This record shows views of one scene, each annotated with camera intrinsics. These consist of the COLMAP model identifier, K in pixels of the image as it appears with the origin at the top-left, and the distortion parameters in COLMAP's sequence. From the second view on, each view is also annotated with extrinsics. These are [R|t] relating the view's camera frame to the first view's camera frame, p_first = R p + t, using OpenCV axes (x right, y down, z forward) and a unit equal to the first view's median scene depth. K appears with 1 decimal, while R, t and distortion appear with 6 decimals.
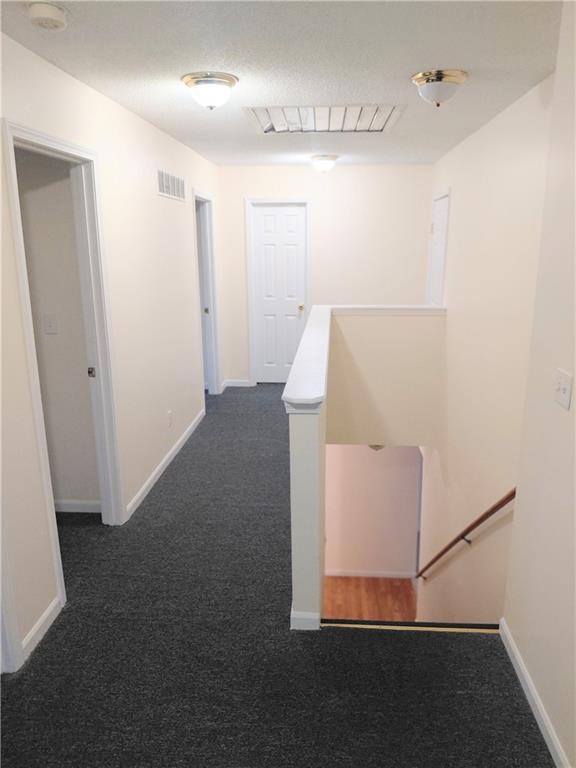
lens RADIAL K [[571.1, 0, 293.5], [0, 571.1, 378.7], [0, 0, 1]] dist [0.025555, -0.057916]
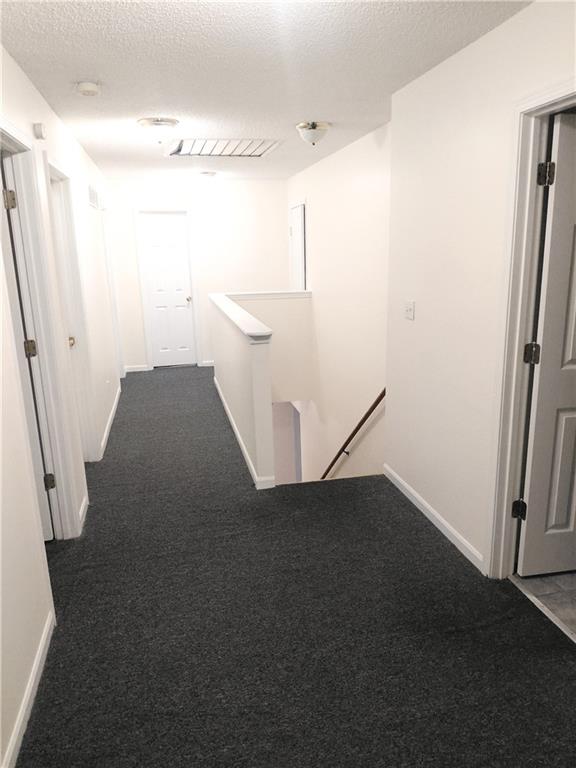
lens RADIAL K [[571.1, 0, 281.2], [0, 571.1, 387.8], [0, 0, 1]] dist [0.025555, -0.057916]
pose [[0.962550, -0.085519, 0.257264, -0.252922], [0.085736, 0.996264, 0.010396, 0.127421], [-0.257192, 0.012050, 0.966285, -0.395910]]
